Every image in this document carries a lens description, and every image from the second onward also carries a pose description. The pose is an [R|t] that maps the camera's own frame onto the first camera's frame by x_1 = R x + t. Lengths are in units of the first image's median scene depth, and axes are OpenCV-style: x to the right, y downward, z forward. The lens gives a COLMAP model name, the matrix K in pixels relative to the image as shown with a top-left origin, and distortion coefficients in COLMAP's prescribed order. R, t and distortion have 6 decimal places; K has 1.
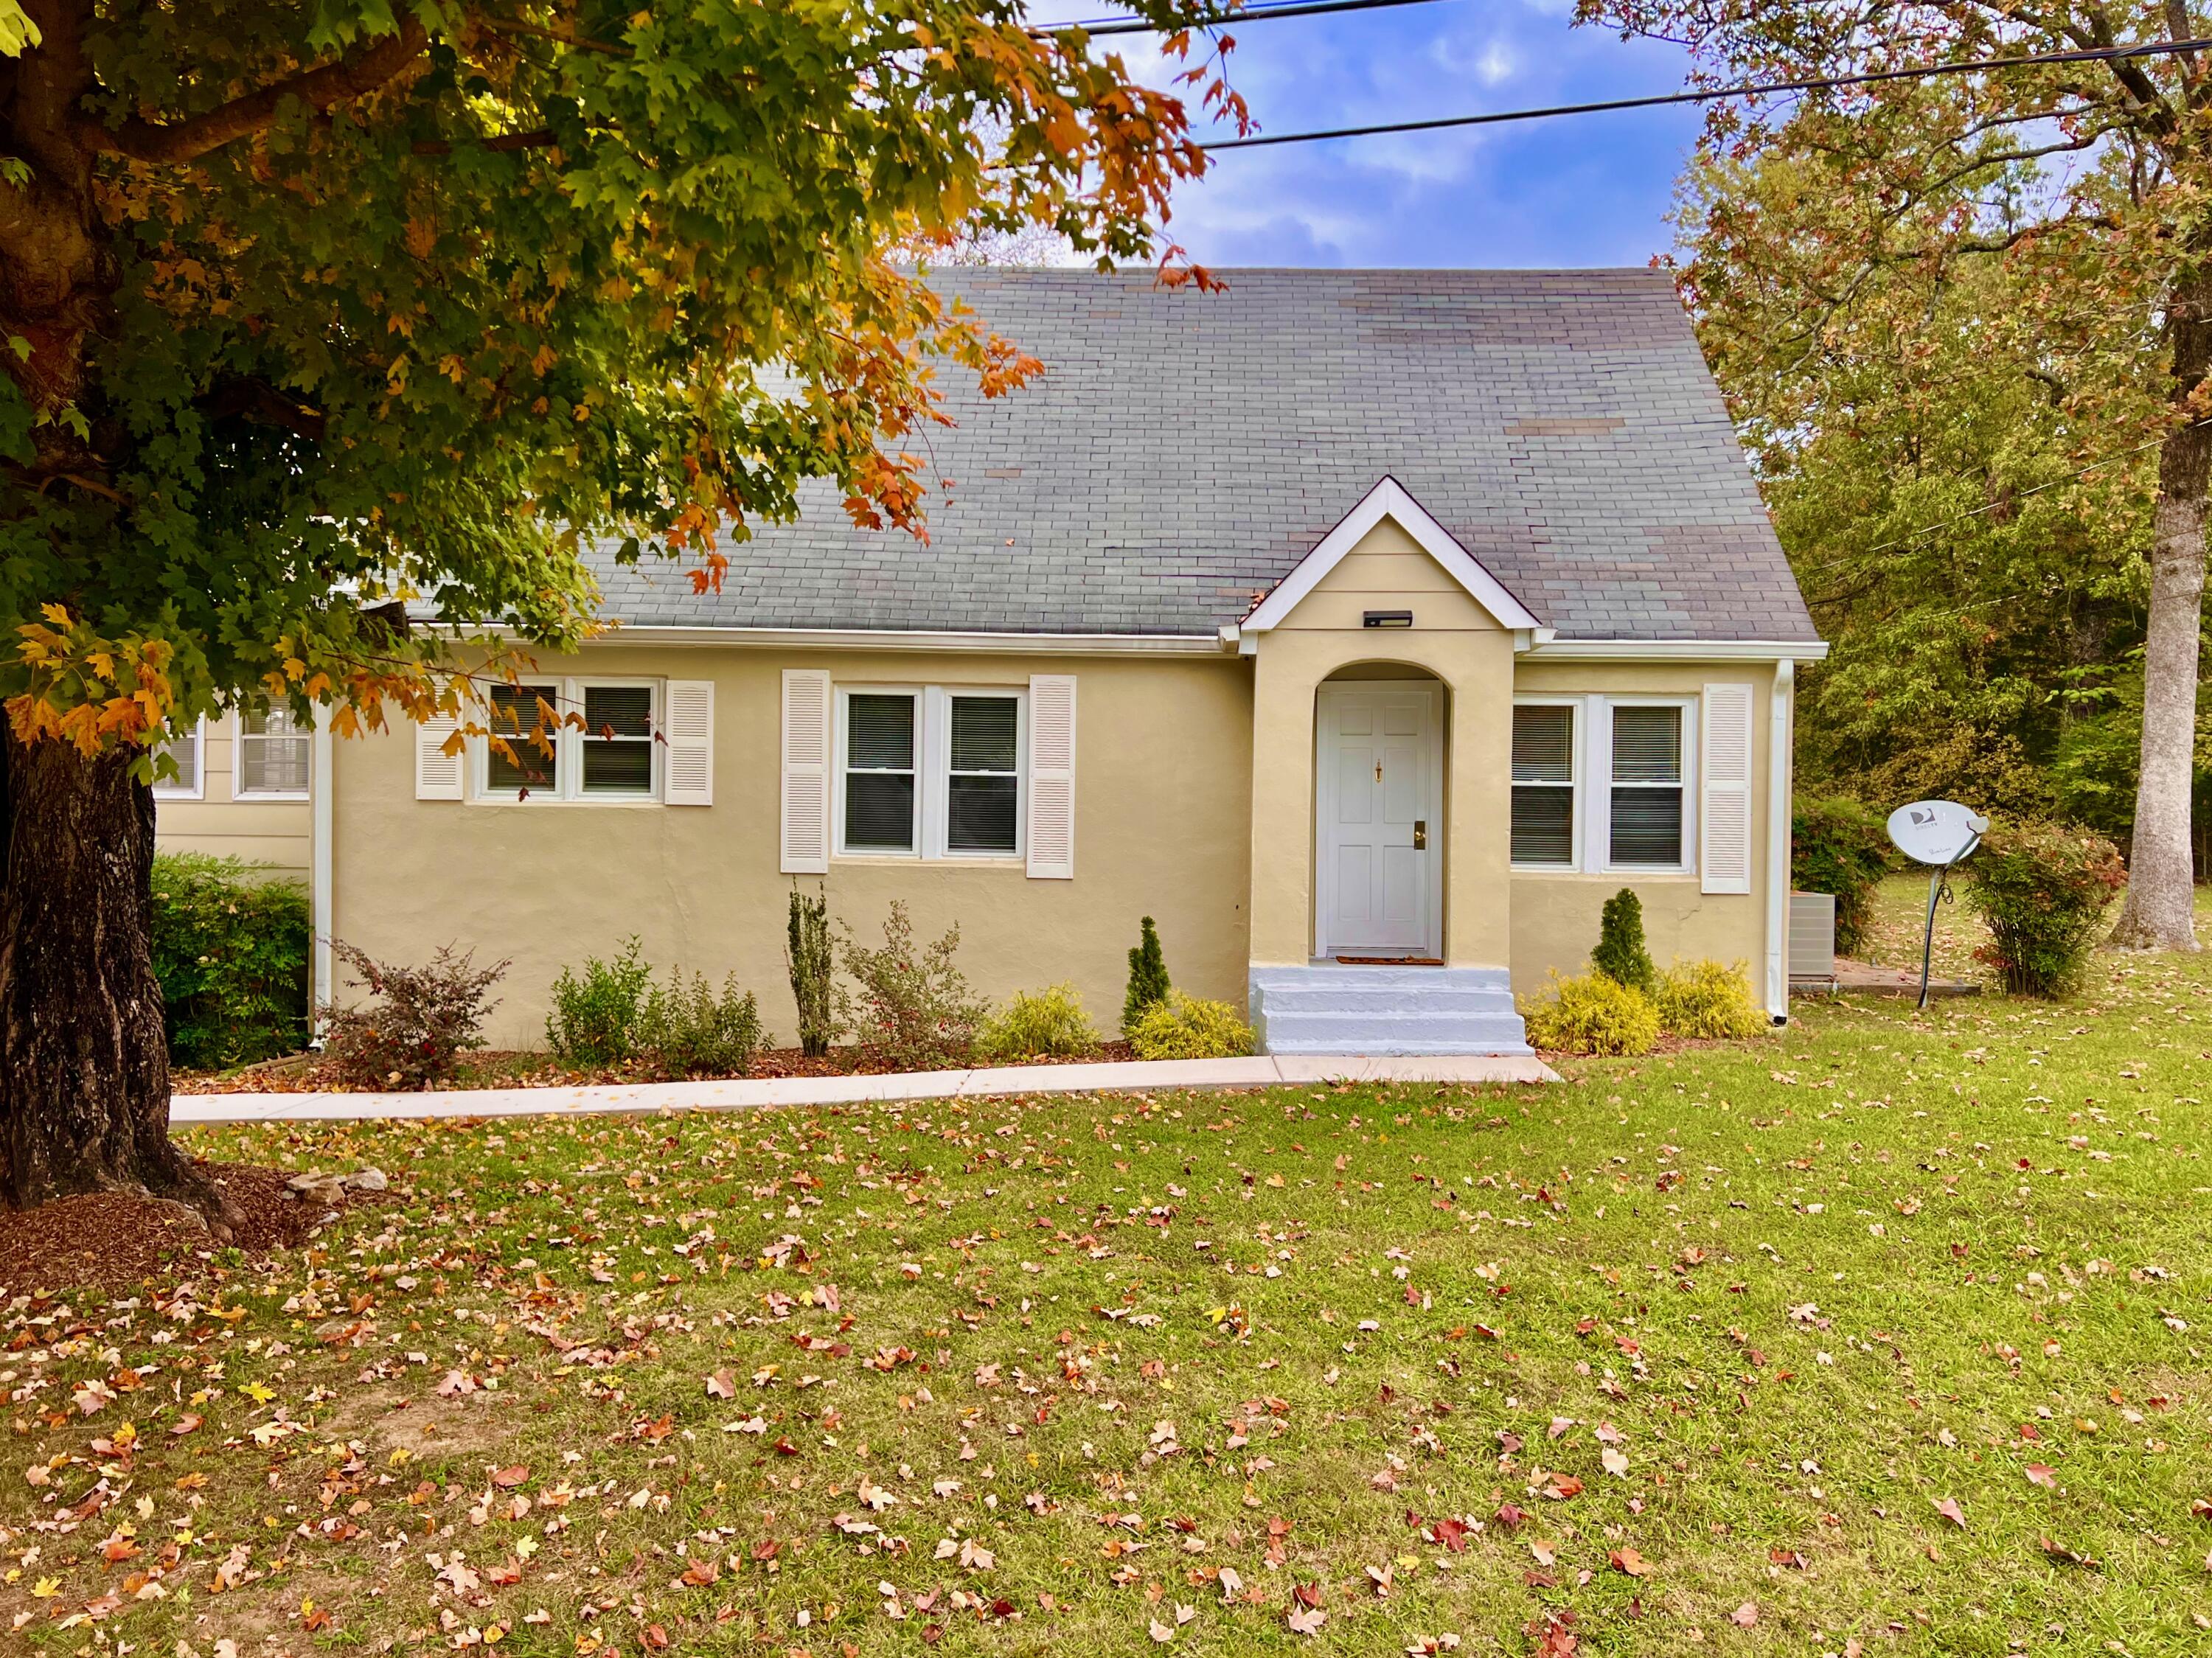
lens RADIAL K [[1678.0, 0, 1105.1], [0, 1678.0, 828.2], [0, 0, 1]] dist [0.028454, -0.030648]
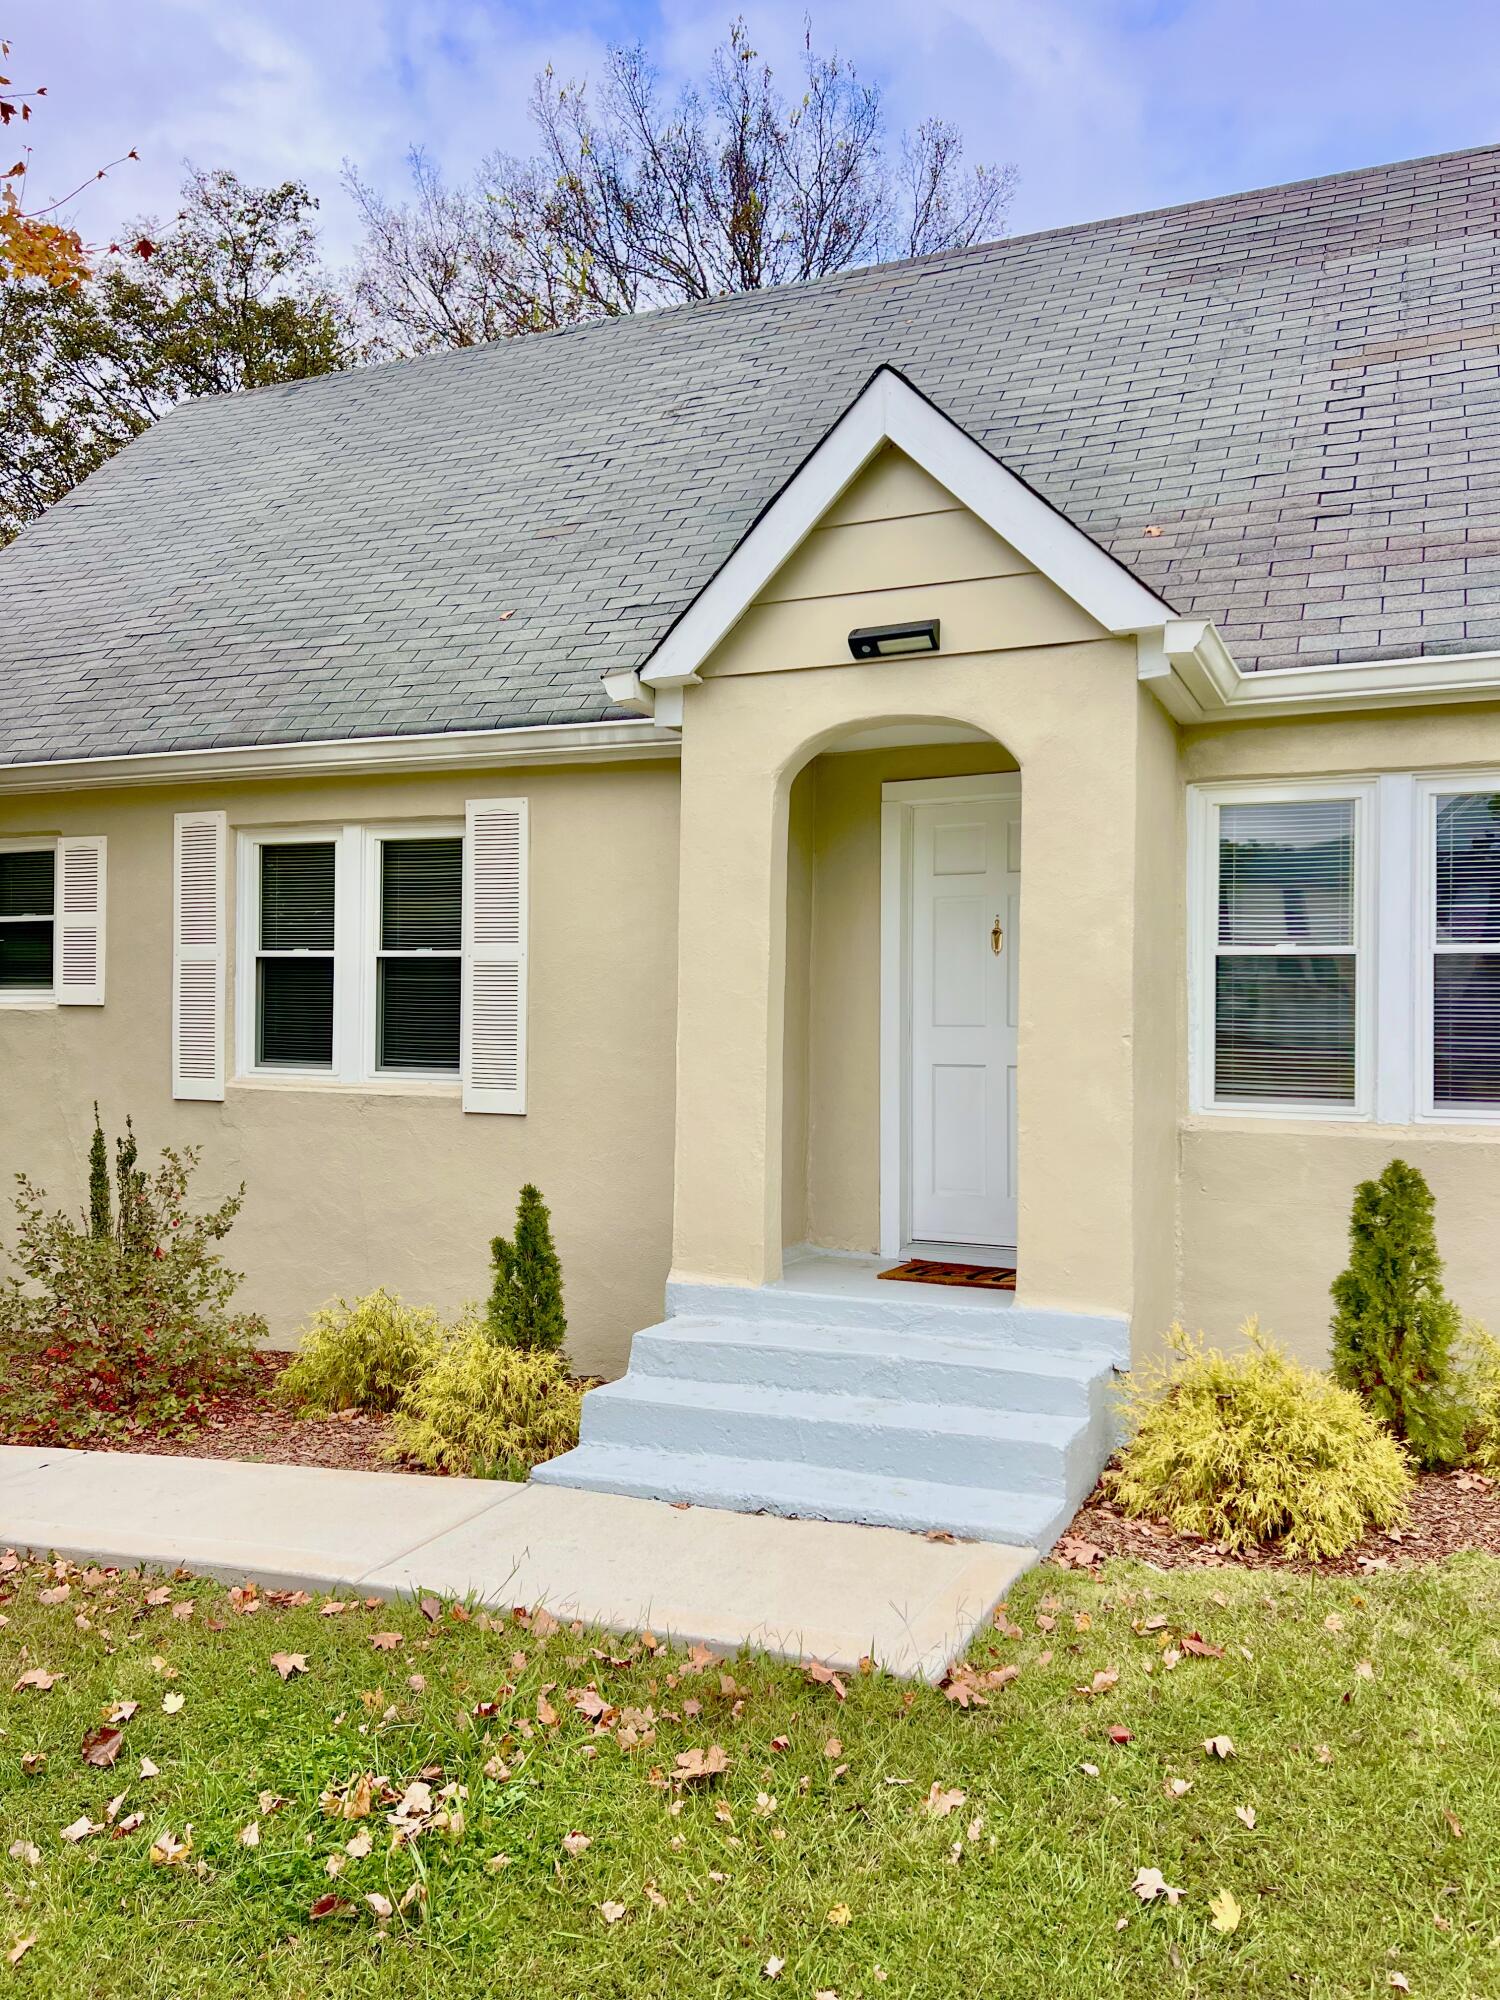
lens RADIAL K [[1517.3, 0, 767.5], [0, 1517.3, 997.3], [0, 0, 1]] dist [0.028454, -0.030648]
pose [[0.932667, -0.010176, -0.360596, 0.274433], [-0.001118, 0.999516, -0.031097, 0.003248], [0.360738, 0.029406, 0.932204, 0.491223]]
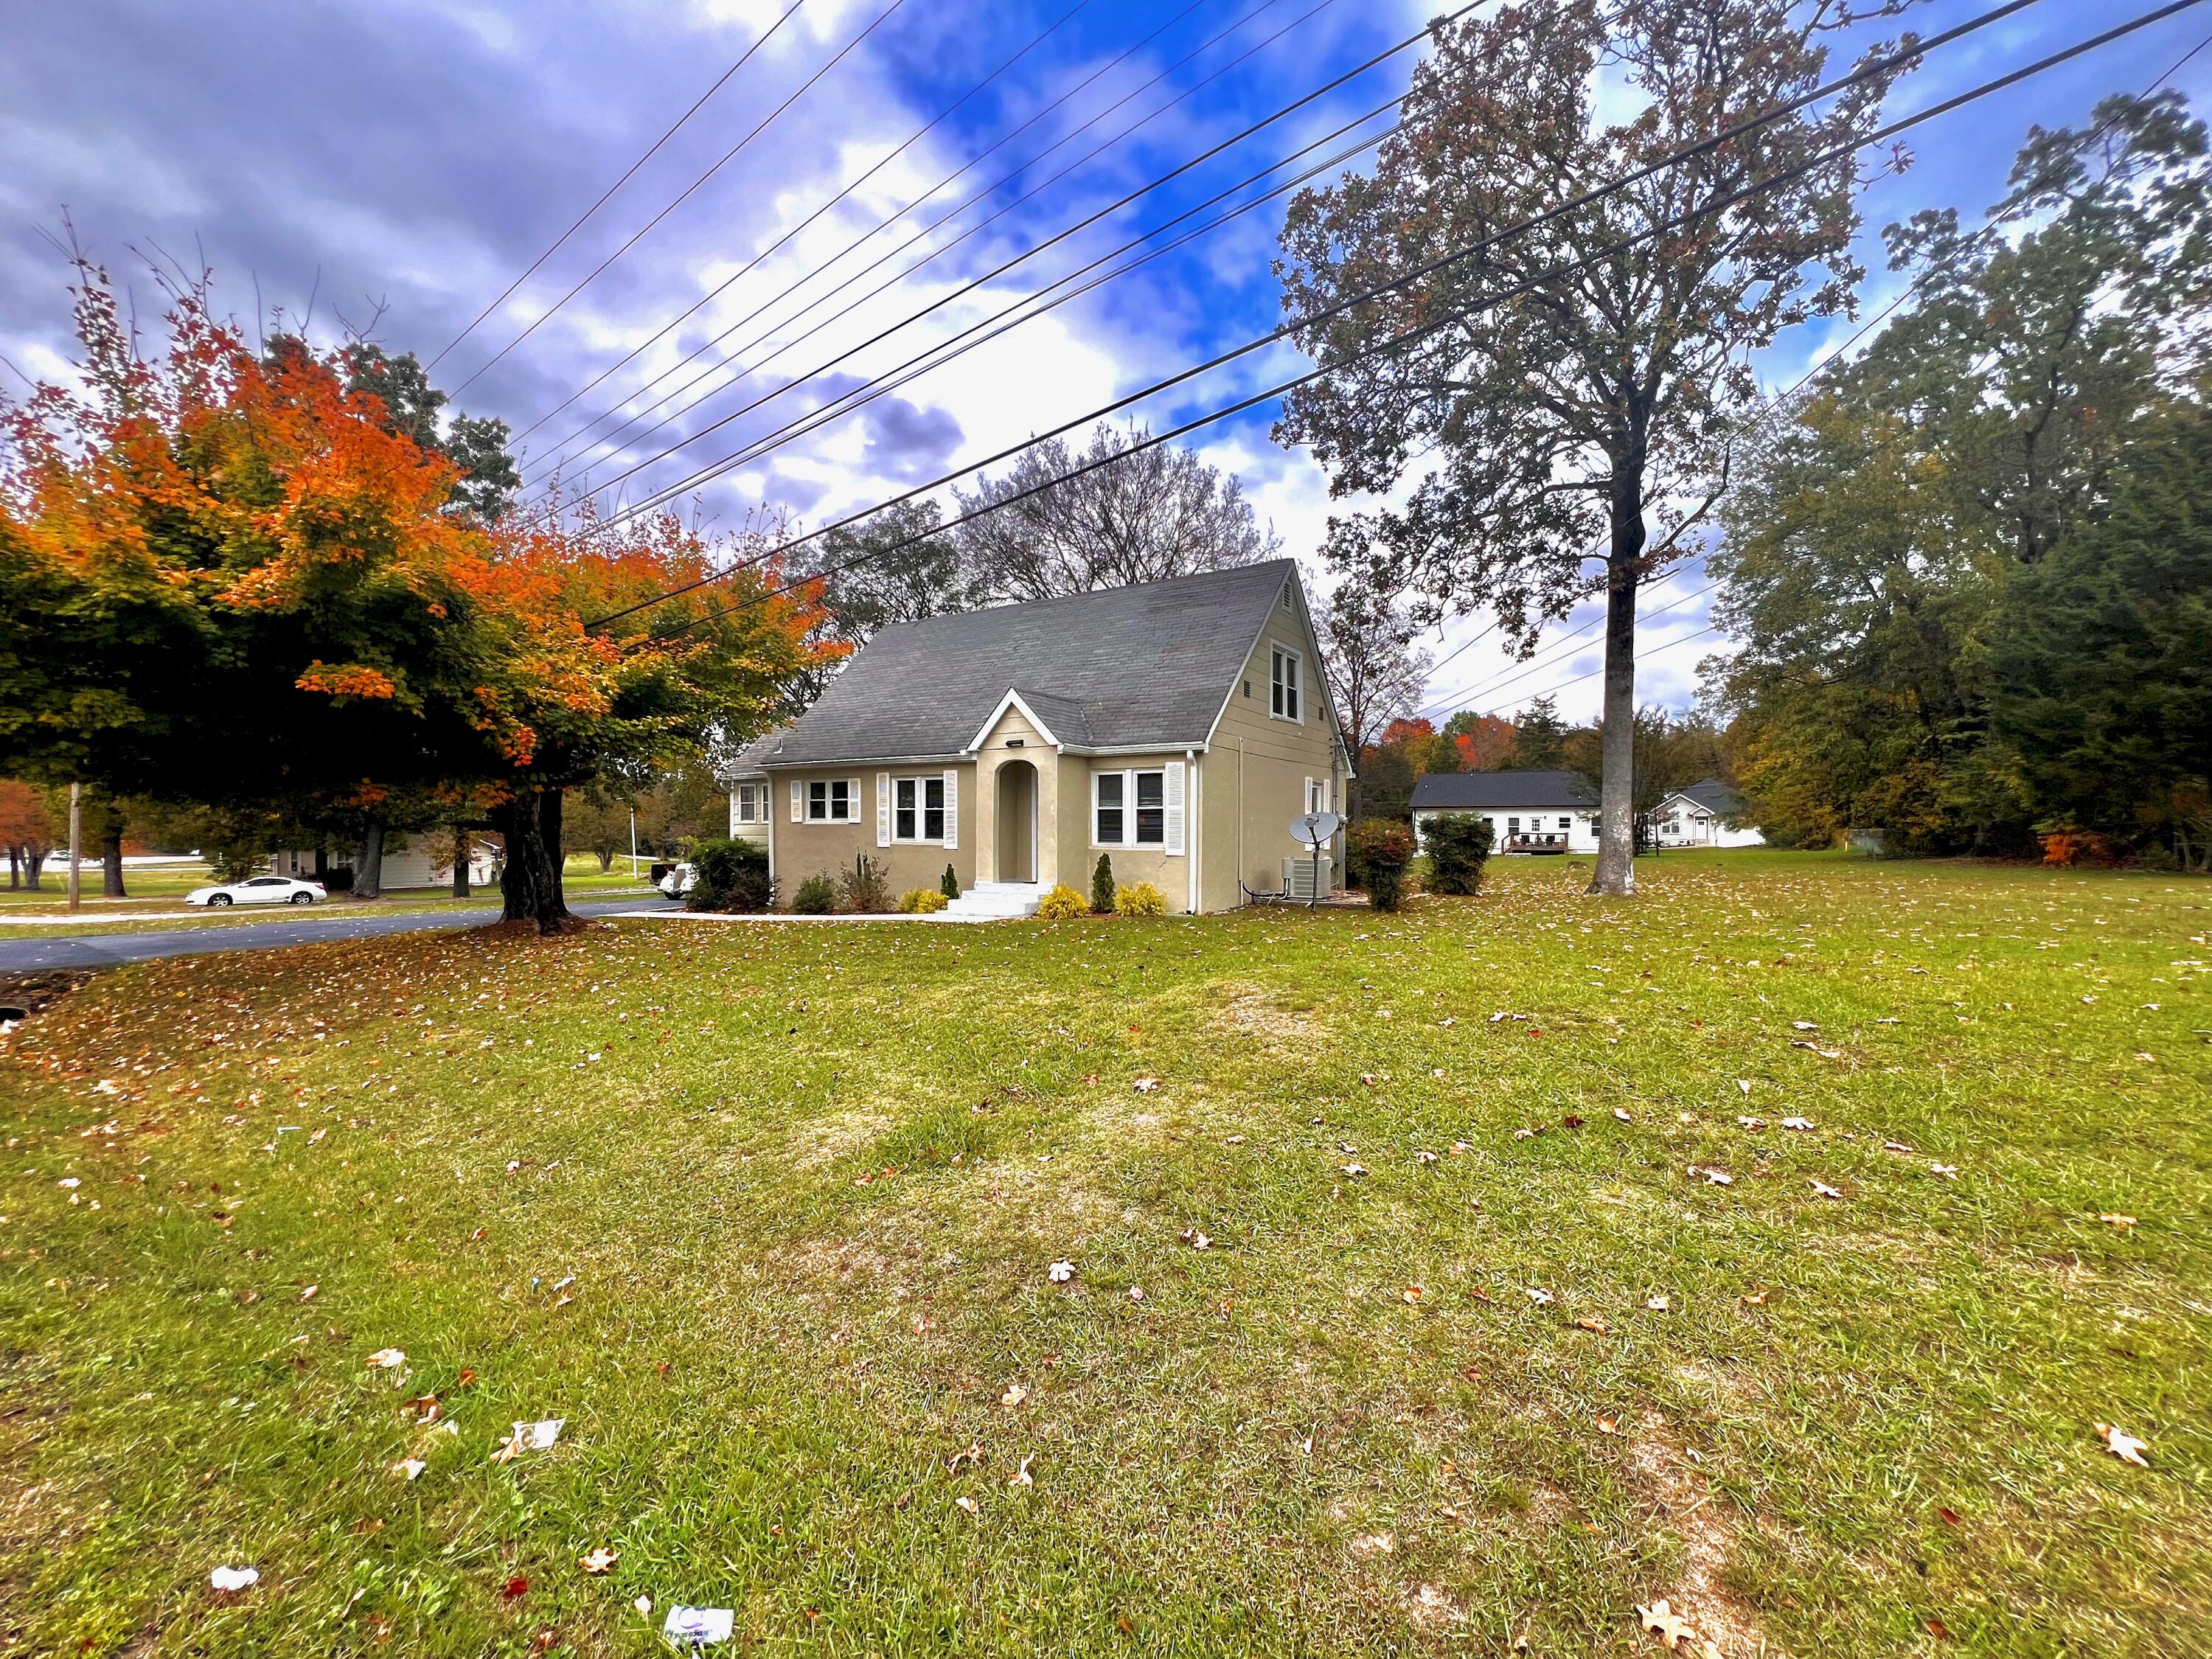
lens RADIAL K [[893.8, 0, 1092.9], [0, 893.8, 829.7], [0, 0, 1]] dist [-0.001724, 0.000058]
pose [[0.858991, -0.010081, -0.511891, 0.857129], [0.004709, 0.999919, -0.011790, 0.017263], [0.511969, 0.007717, 0.858969, -0.071008]]
